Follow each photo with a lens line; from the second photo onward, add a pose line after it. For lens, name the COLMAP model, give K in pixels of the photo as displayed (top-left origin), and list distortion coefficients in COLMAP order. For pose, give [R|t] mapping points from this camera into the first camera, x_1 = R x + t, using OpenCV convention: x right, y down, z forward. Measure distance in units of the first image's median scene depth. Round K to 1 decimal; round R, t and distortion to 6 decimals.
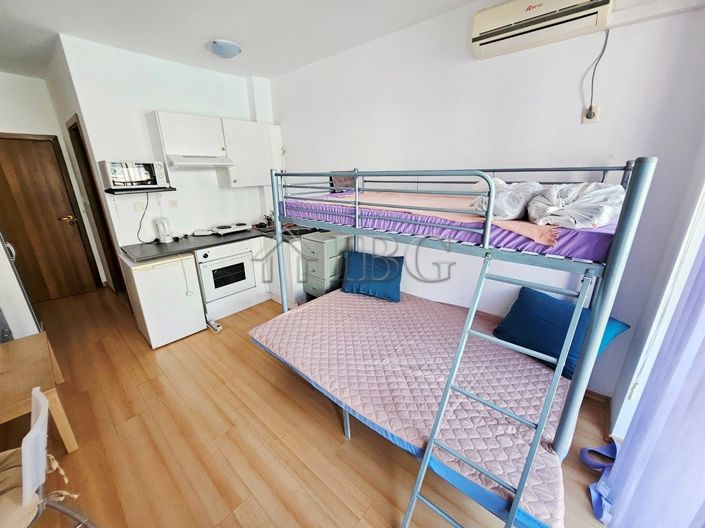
lens RADIAL K [[277.6, 0, 348.6], [0, 277.6, 262.1], [0, 0, 1]] dist [-0.001591, -0.000186]
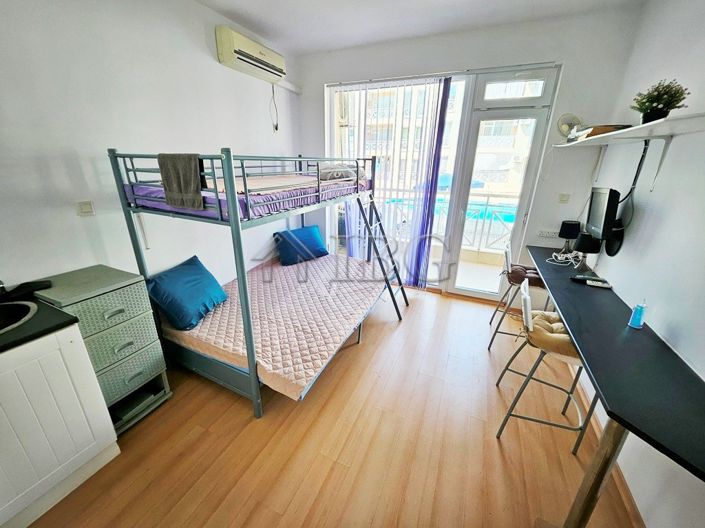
lens RADIAL K [[277.6, 0, 348.6], [0, 277.6, 262.1], [0, 0, 1]] dist [-0.001591, -0.000186]
pose [[-0.287825, -0.320317, 0.902526, -0.782042], [0.290887, 0.868641, 0.401057, -0.224910], [-0.912437, 0.377968, -0.156840, 0.750637]]
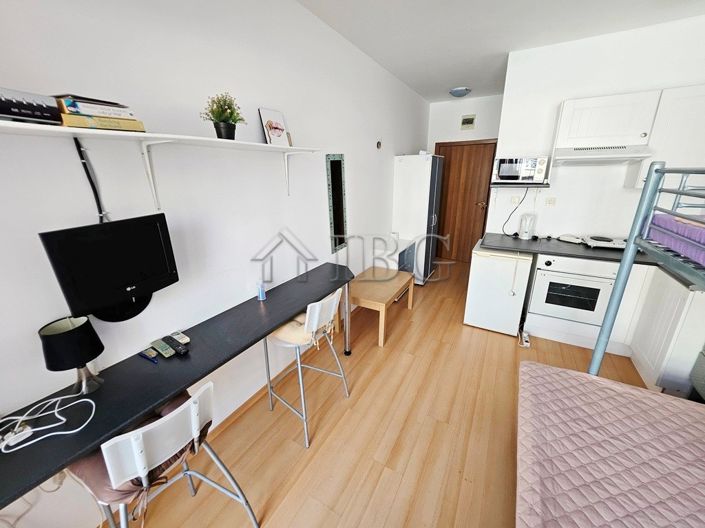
lens RADIAL K [[277.6, 0, 348.6], [0, 277.6, 262.1], [0, 0, 1]] dist [-0.001591, -0.000186]
pose [[0.197895, 0.309954, -0.929928, 0.180841], [-0.295350, 0.923456, 0.244944, -0.057601], [0.934669, 0.226181, 0.274292, 0.181002]]
